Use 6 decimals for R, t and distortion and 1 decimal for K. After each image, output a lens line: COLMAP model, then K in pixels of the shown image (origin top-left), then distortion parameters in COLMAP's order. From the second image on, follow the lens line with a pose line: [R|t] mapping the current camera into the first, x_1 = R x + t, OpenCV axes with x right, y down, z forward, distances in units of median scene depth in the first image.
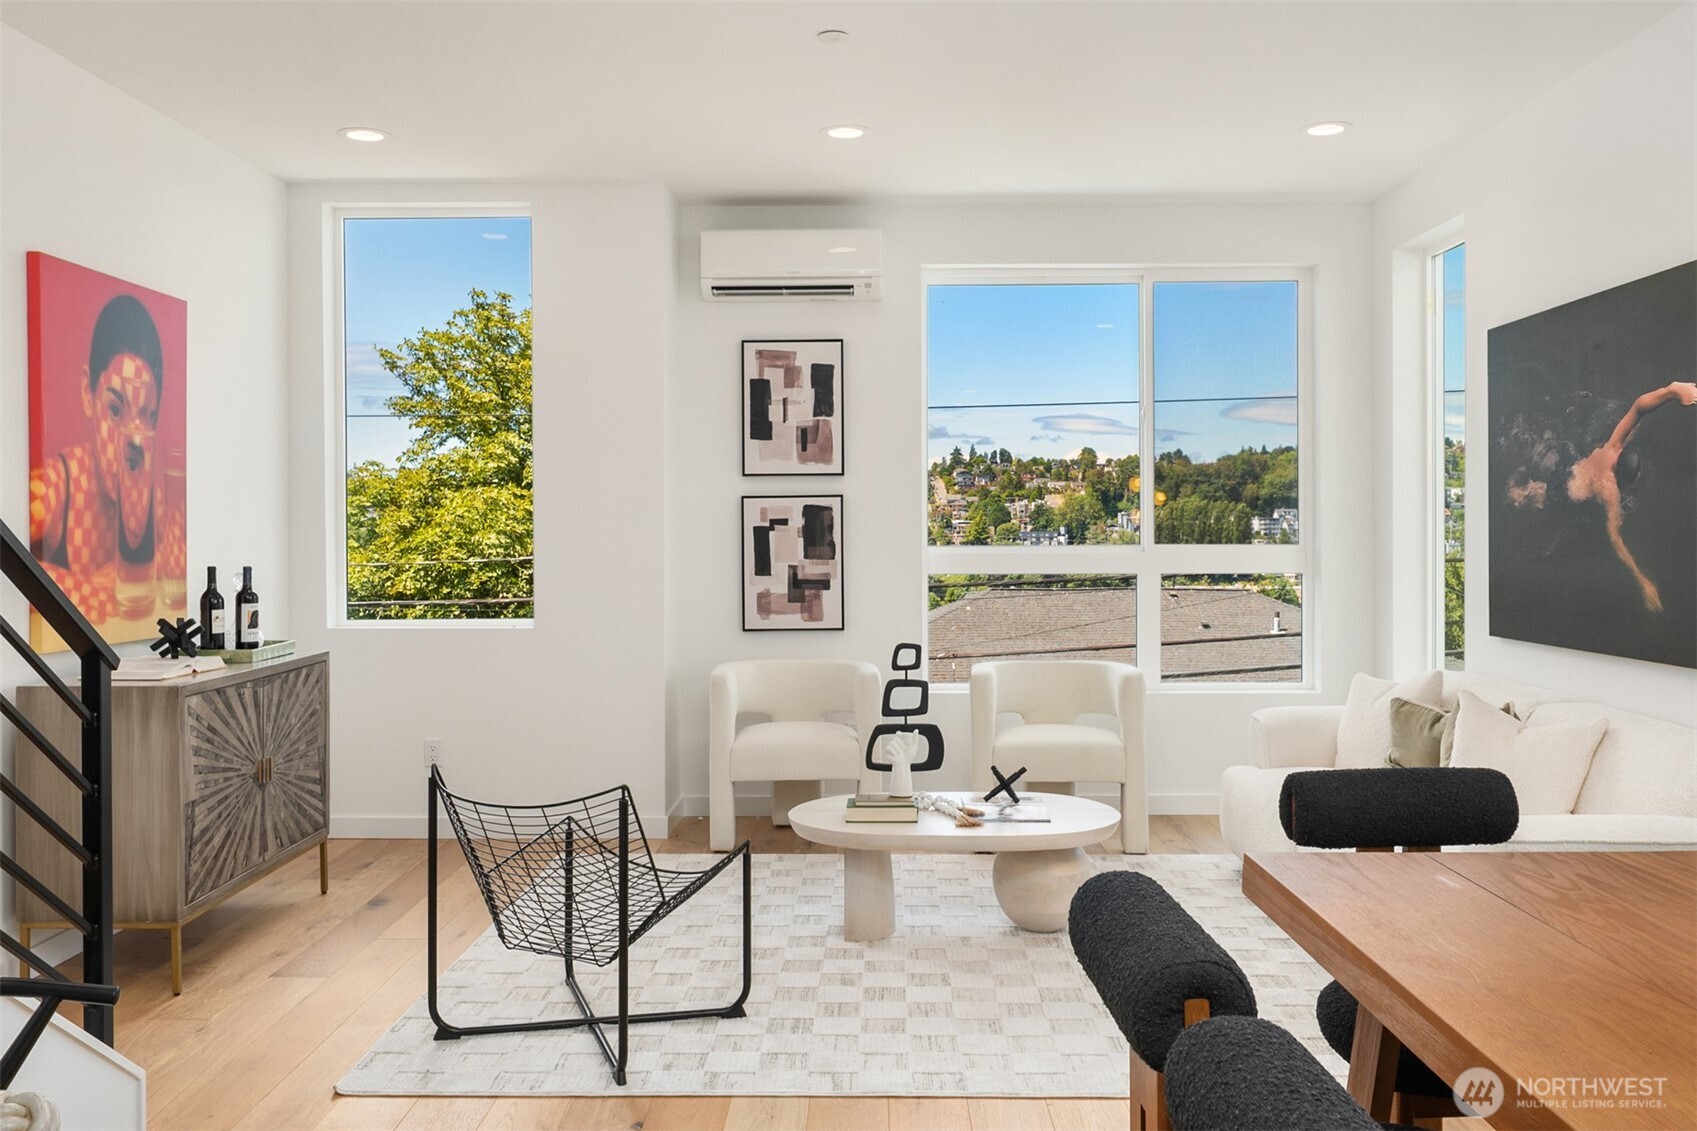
lens RADIAL K [[1449.7, 0, 854.8], [0, 1449.7, 541.0], [0, 0, 1]] dist [-0.032495, 0.014239]
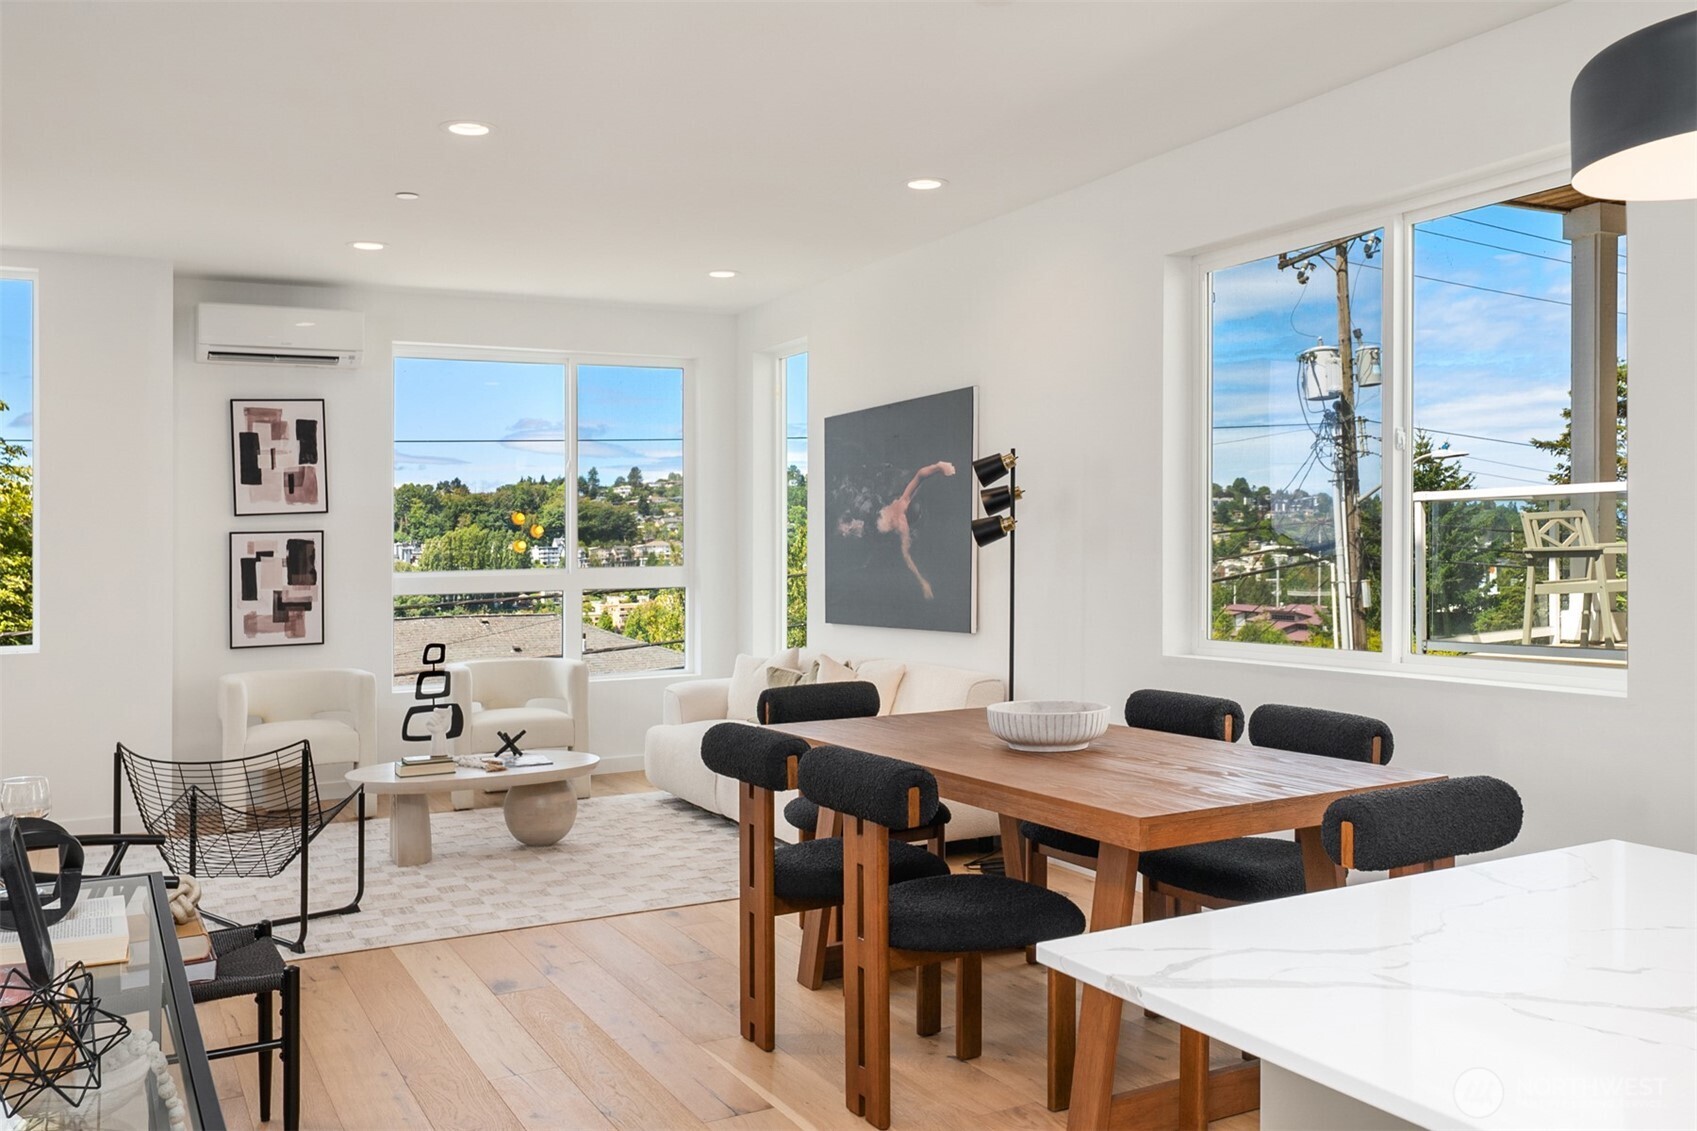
lens RADIAL K [[1449.7, 0, 903.4], [0, 1449.7, 563.2], [0, 0, 1]] dist [-0.032495, 0.014239]
pose [[0.867701, -0.016705, 0.496805, -0.183732], [0.019256, 0.999815, -0.000012, 0.004367], [-0.496713, 0.009577, 0.867862, -0.266956]]
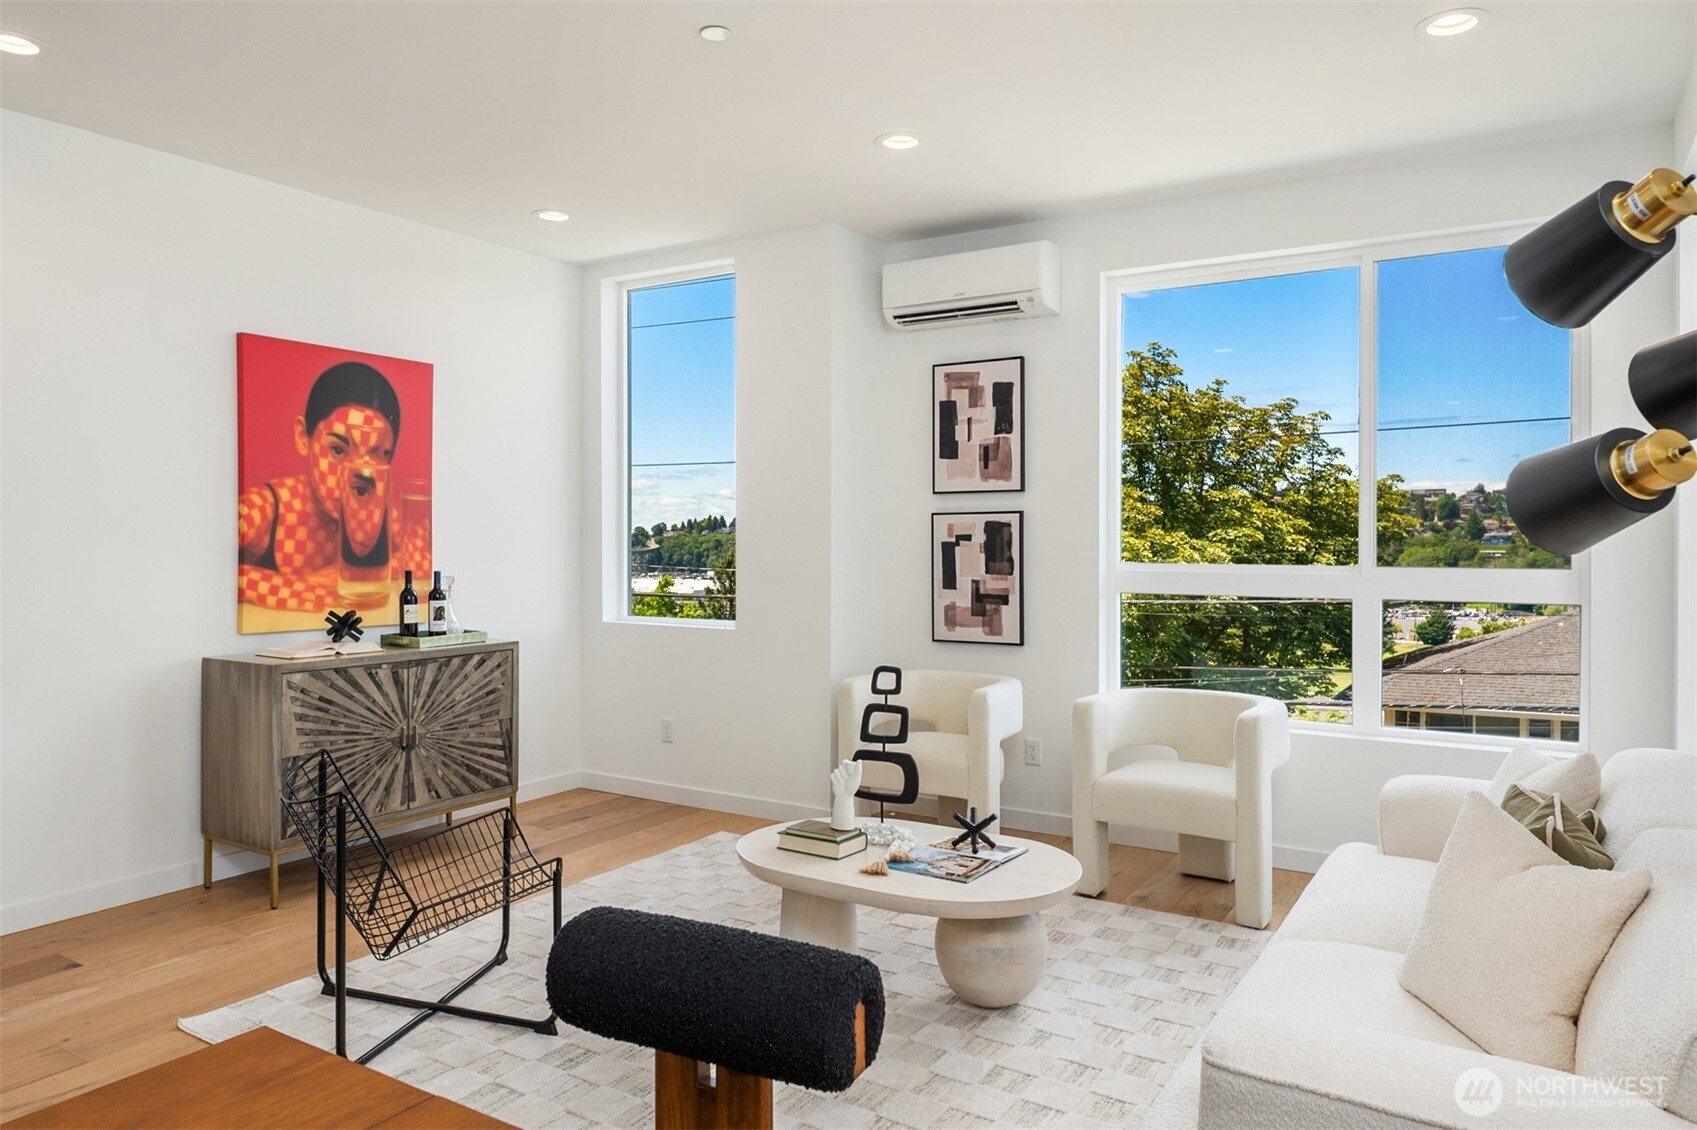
lens RADIAL K [[1132.0, 0, 827.1], [0, 1132.0, 552.9], [0, 0, 1]] dist [-0.013437, 0.005145]
pose [[0.846983, 0.011458, -0.531497, 0.296018], [-0.011111, 0.999931, 0.003851, -0.004390], [0.531505, 0.002644, 0.847051, 0.264174]]
